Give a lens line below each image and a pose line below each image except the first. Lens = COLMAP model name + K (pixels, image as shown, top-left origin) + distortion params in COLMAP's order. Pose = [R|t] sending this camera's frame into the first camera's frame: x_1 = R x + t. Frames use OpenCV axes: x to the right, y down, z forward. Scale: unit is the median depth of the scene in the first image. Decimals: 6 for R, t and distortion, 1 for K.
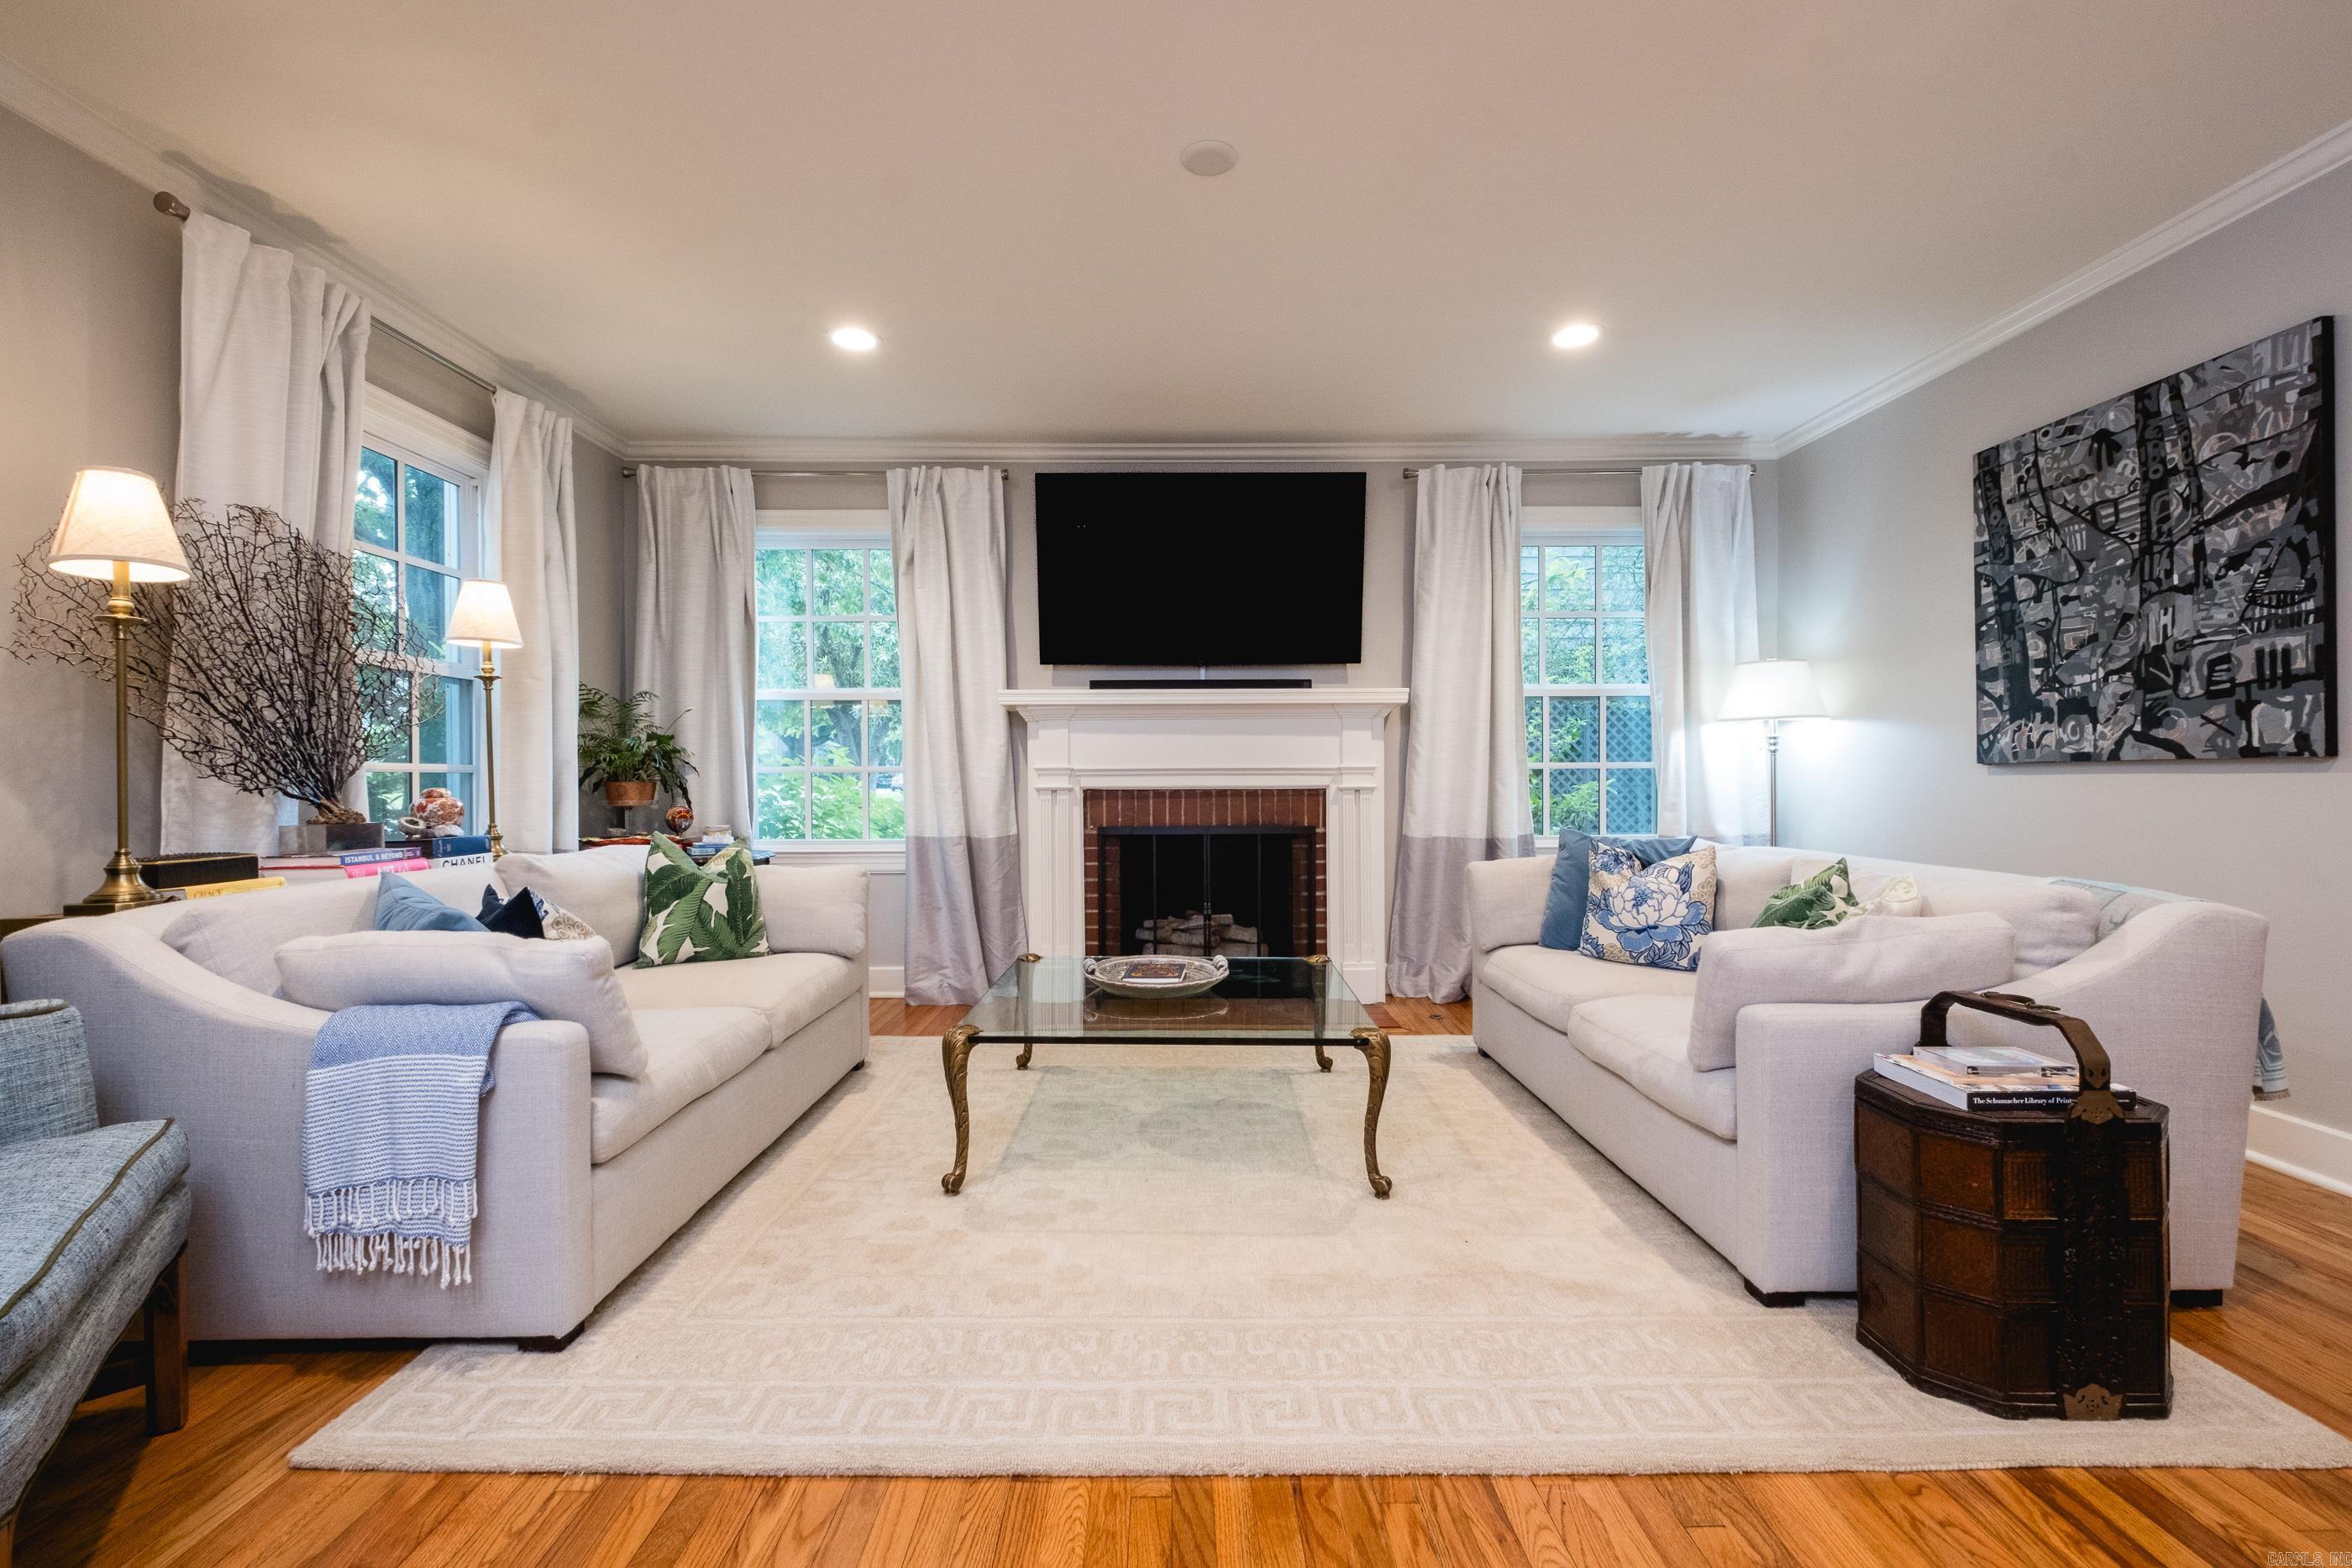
lens RADIAL K [[1019.4, 0, 1183.9], [0, 1019.4, 786.0], [0, 0, 1]] dist [-0.001961, -0.000902]
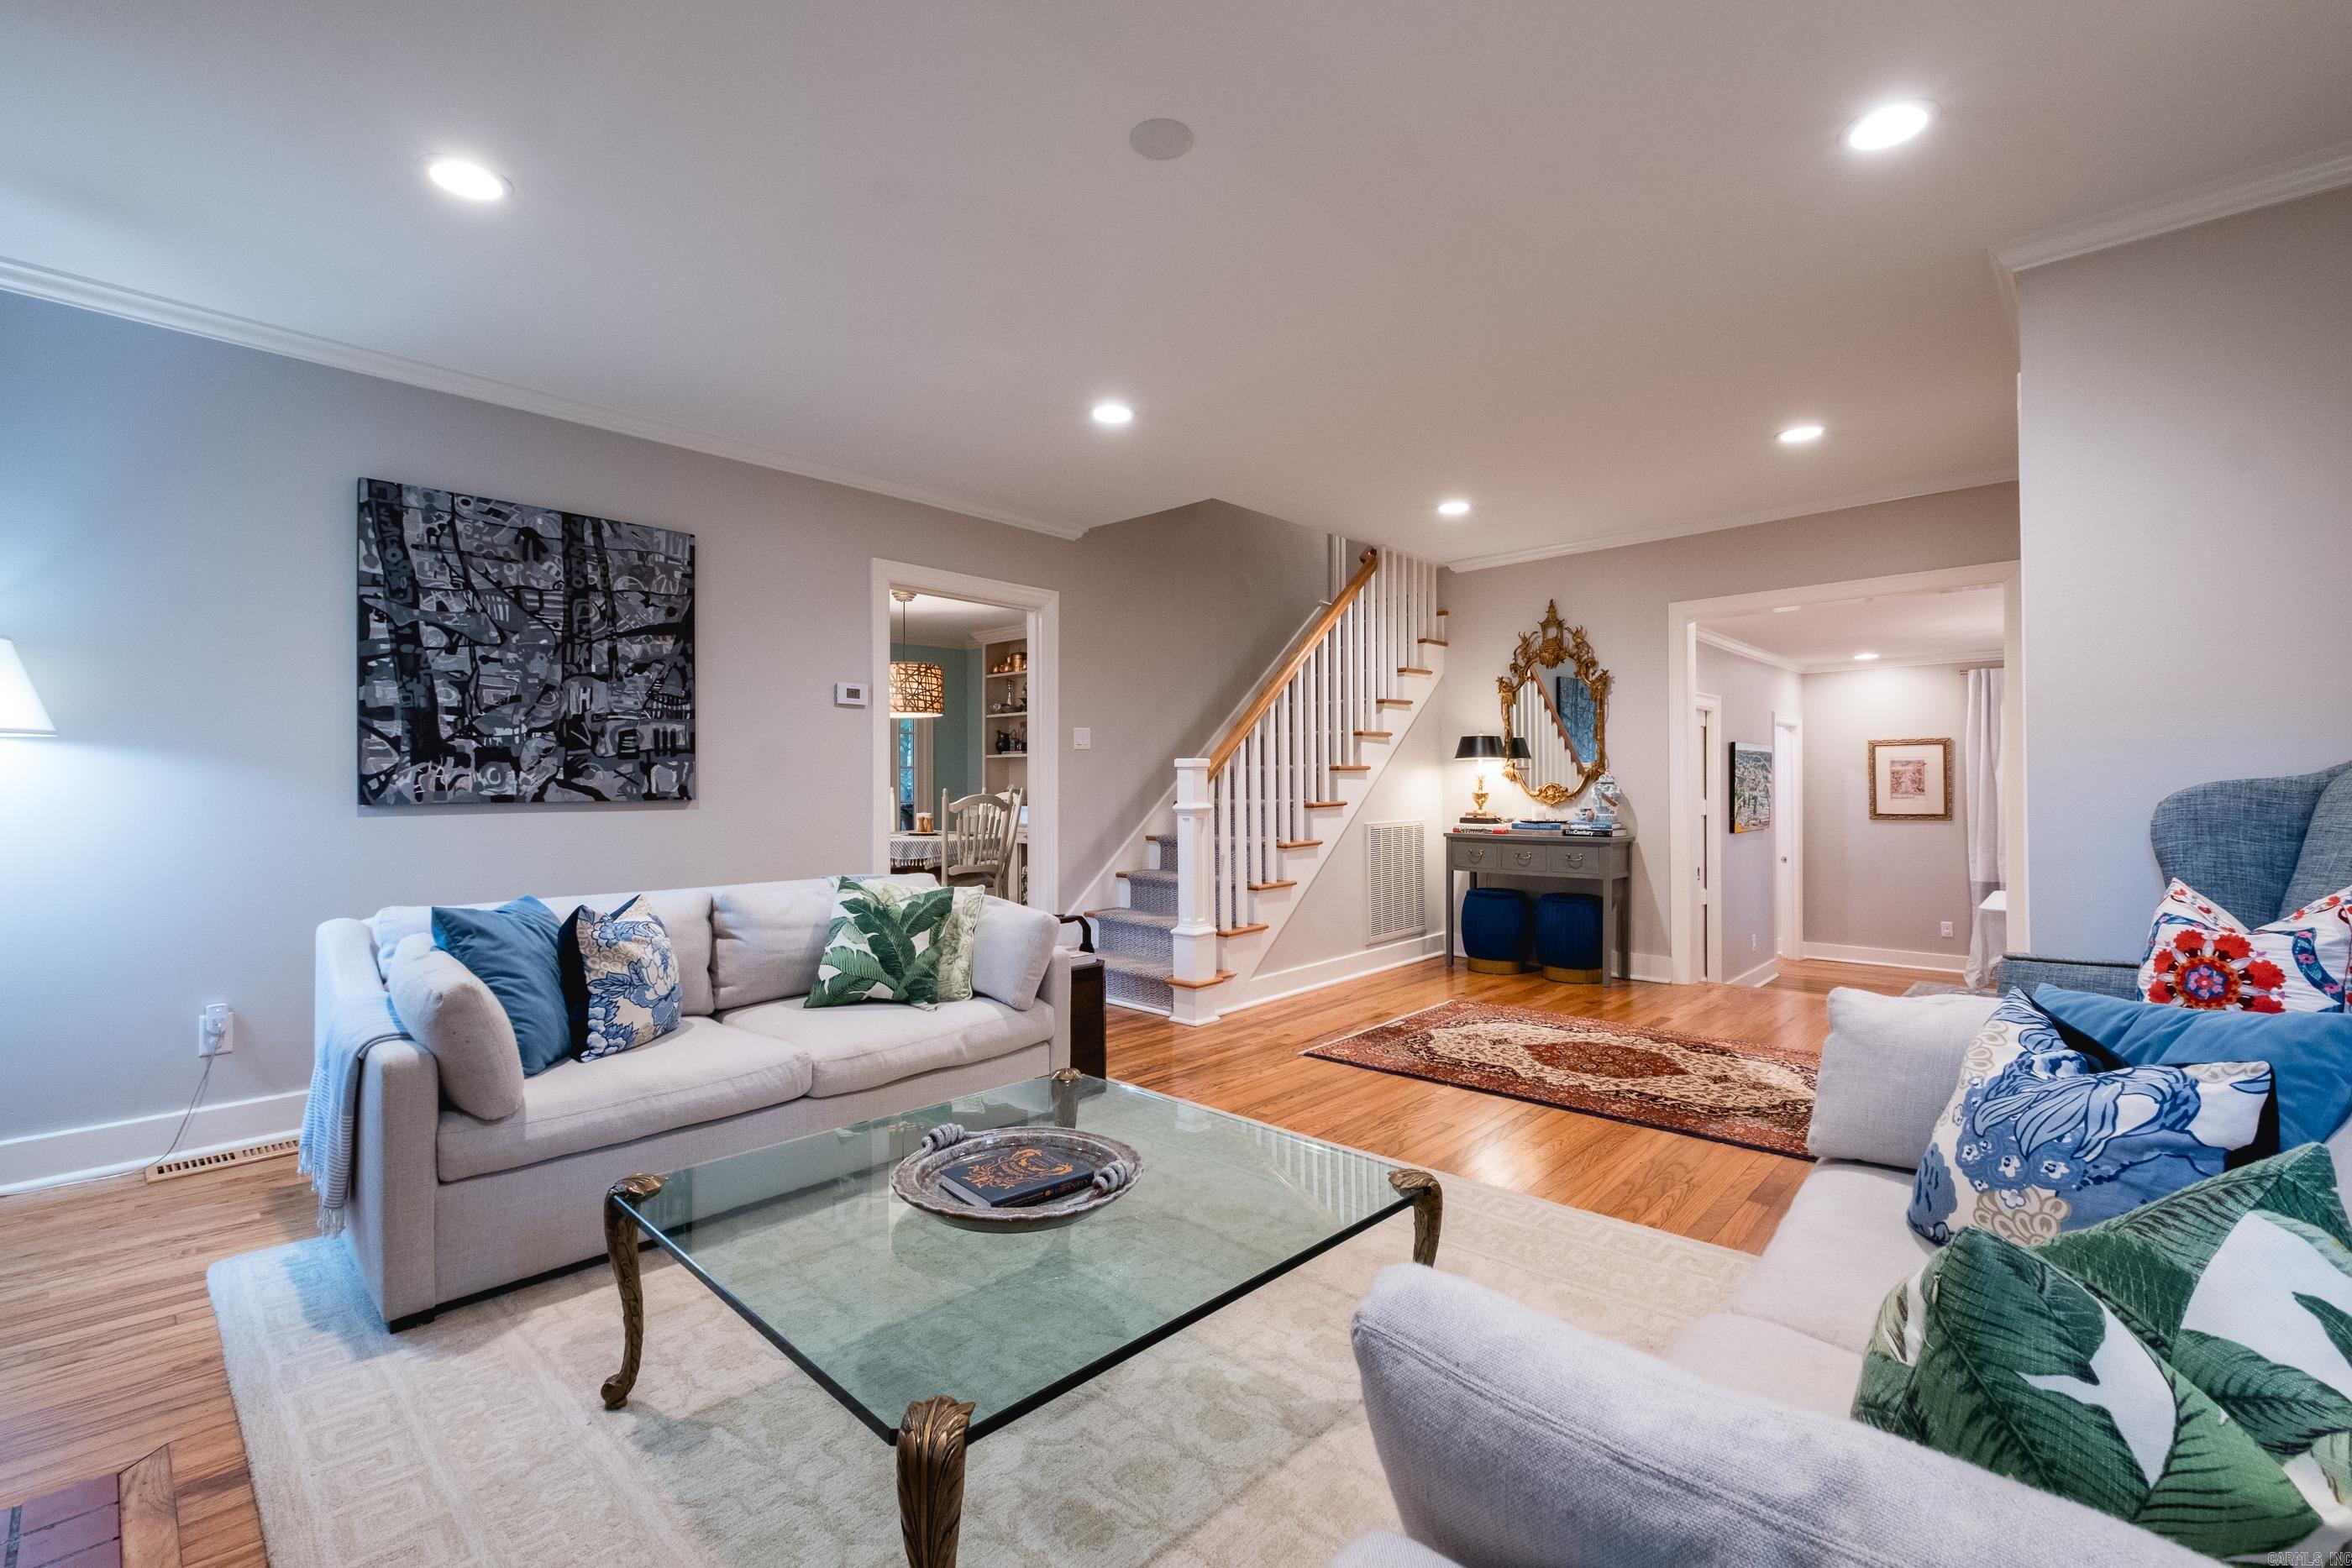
lens RADIAL K [[1013.3, 0, 1208.4], [0, 1013.3, 769.2], [0, 0, 1]] dist [0.013604, -0.000219]
pose [[-0.732406, 0.018228, 0.680625, -0.498602], [0.012280, 0.999833, -0.013562, -0.037125], [-0.680758, -0.001575, -0.732507, 1.315665]]
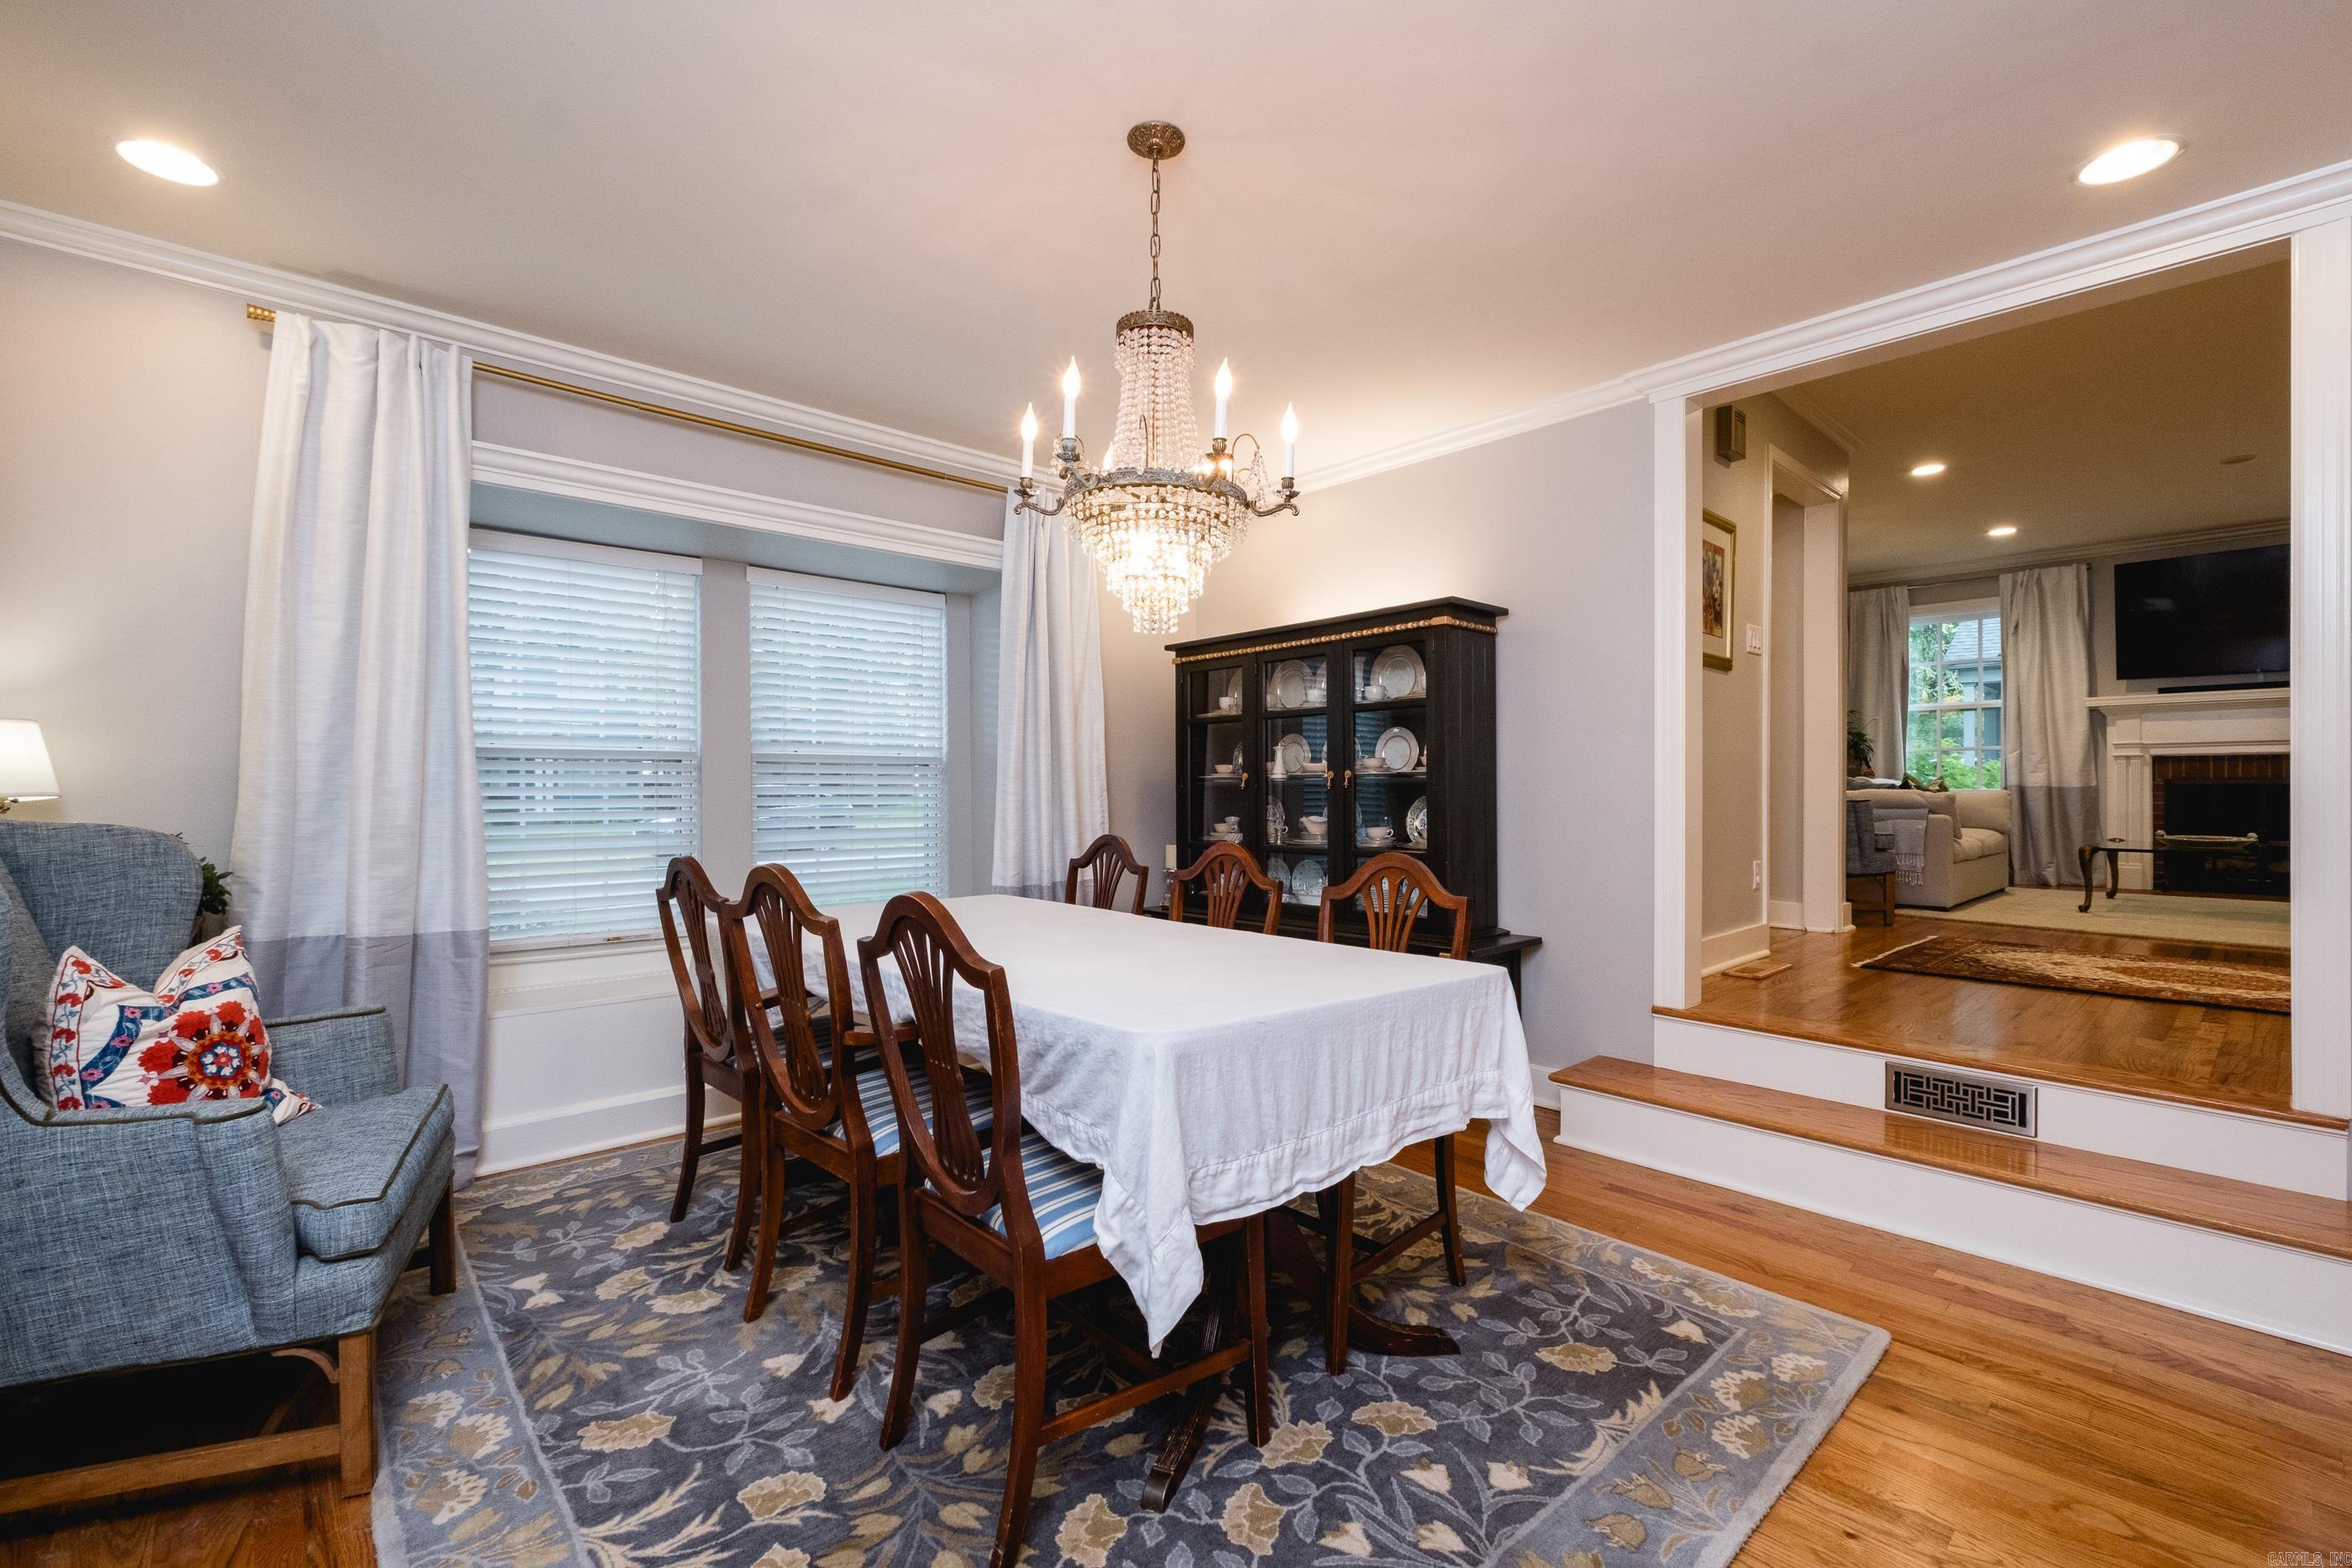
lens RADIAL K [[1023.3, 0, 1186.9], [0, 1023.3, 811.8], [0, 0, 1]] dist [-0.001516, -0.001088]
pose [[0.666427, 0.012106, -0.745472, 0.132223], [-0.005102, 0.999919, 0.011677, 0.119554], [0.745552, -0.003978, 0.666435, -1.812278]]
